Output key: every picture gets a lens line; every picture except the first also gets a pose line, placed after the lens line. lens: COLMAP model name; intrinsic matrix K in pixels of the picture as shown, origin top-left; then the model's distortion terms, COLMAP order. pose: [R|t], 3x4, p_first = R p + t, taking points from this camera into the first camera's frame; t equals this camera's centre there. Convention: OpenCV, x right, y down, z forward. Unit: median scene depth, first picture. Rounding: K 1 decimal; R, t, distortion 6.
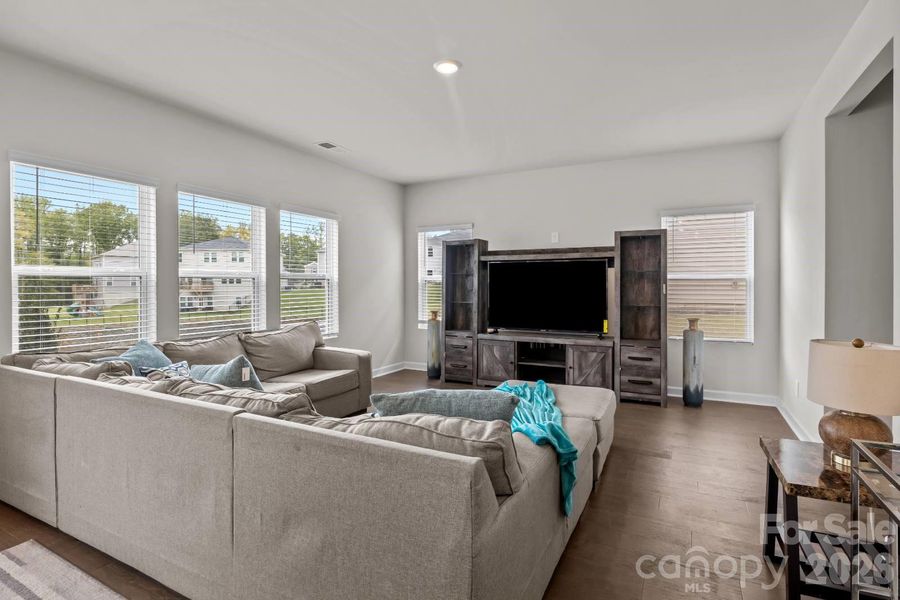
lens RADIAL K [[451.0, 0, 457.5], [0, 451.0, 285.0], [0, 0, 1]] dist [-0.012028, -0.000350]
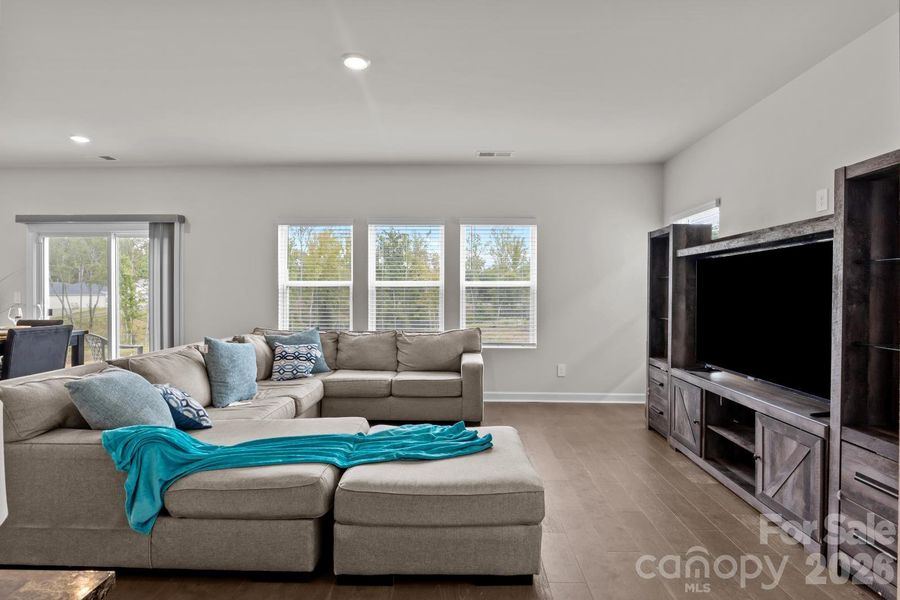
lens RADIAL K [[451.0, 0, 452.0], [0, 451.0, 294.2], [0, 0, 1]] dist [-0.012028, -0.000350]
pose [[0.426616, 0.005427, -0.904417, 0.579331], [-0.005903, 0.999977, 0.003216, 0.000053], [0.904414, 0.003967, 0.426638, 0.493960]]
